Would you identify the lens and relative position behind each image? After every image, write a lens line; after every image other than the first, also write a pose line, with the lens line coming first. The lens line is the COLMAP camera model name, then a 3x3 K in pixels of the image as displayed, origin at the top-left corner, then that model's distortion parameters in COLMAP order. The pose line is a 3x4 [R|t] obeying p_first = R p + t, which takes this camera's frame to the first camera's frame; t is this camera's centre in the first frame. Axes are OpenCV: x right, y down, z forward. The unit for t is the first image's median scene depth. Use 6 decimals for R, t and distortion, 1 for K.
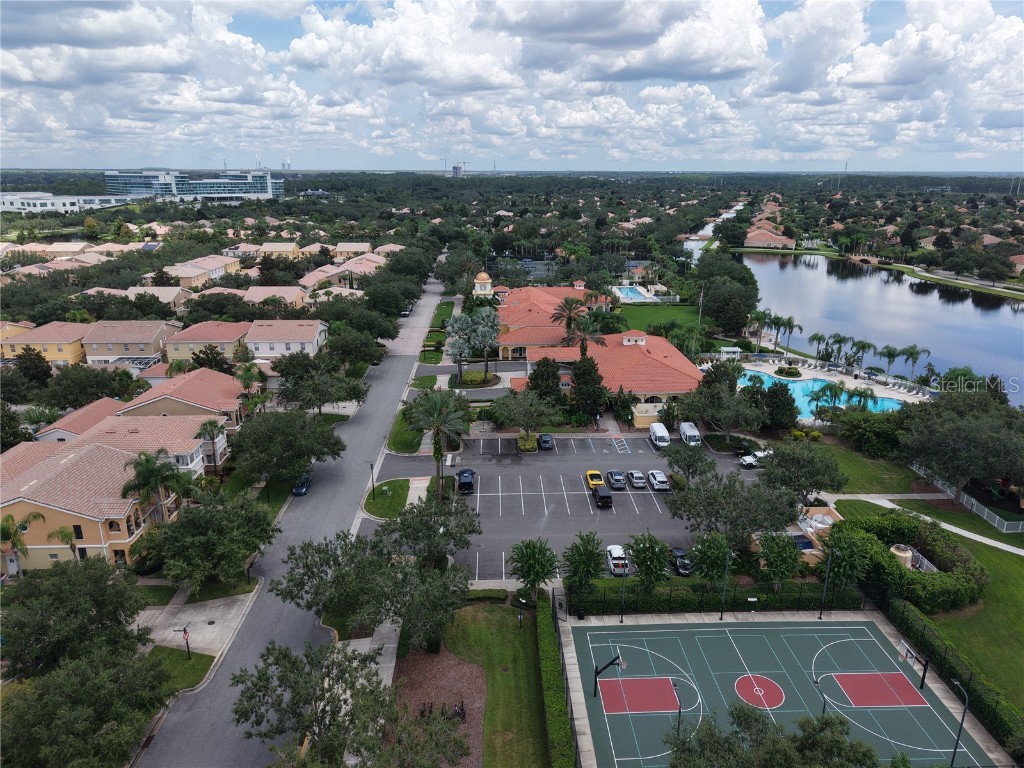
lens RADIAL K [[691.3, 0, 512.0], [0, 691.3, 384.0], [0, 0, 1]] dist [0.018875, -0.007553]
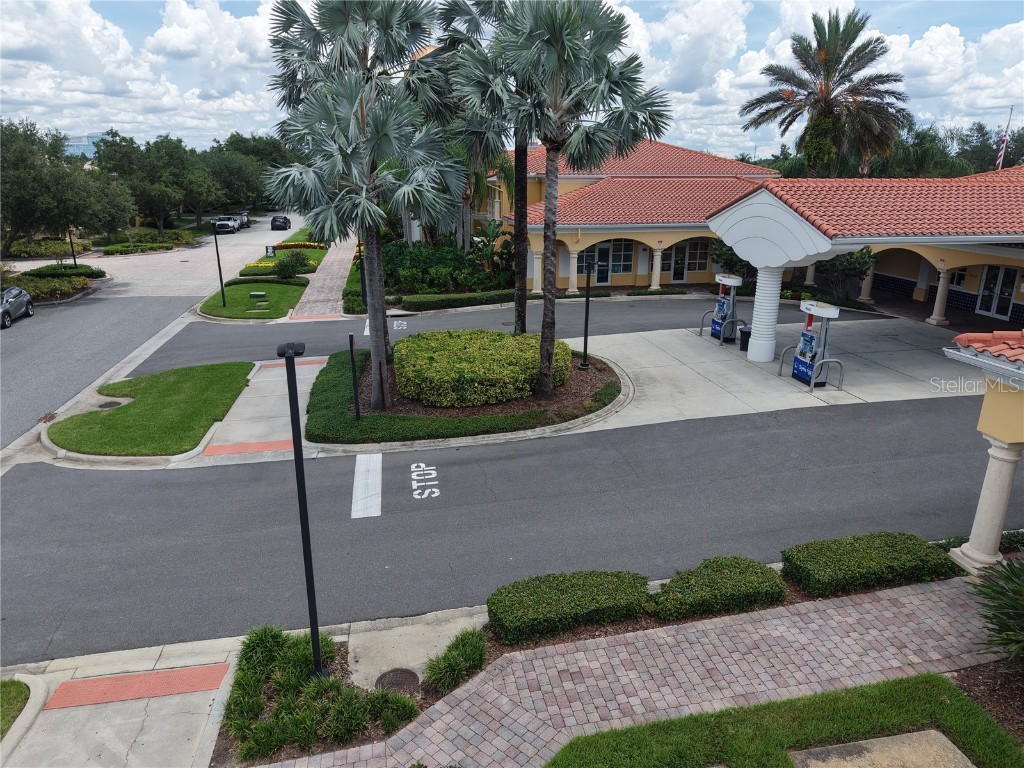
lens RADIAL K [[693.3, 0, 511.4], [0, 693.3, 380.7], [0, 0, 1]] dist [0.007575, -0.005471]
pose [[0.989720, -0.036503, 0.138285, -0.060073], [0.037148, 0.999308, -0.002090, -0.003981], [-0.138113, 0.007205, 0.990390, 0.735328]]
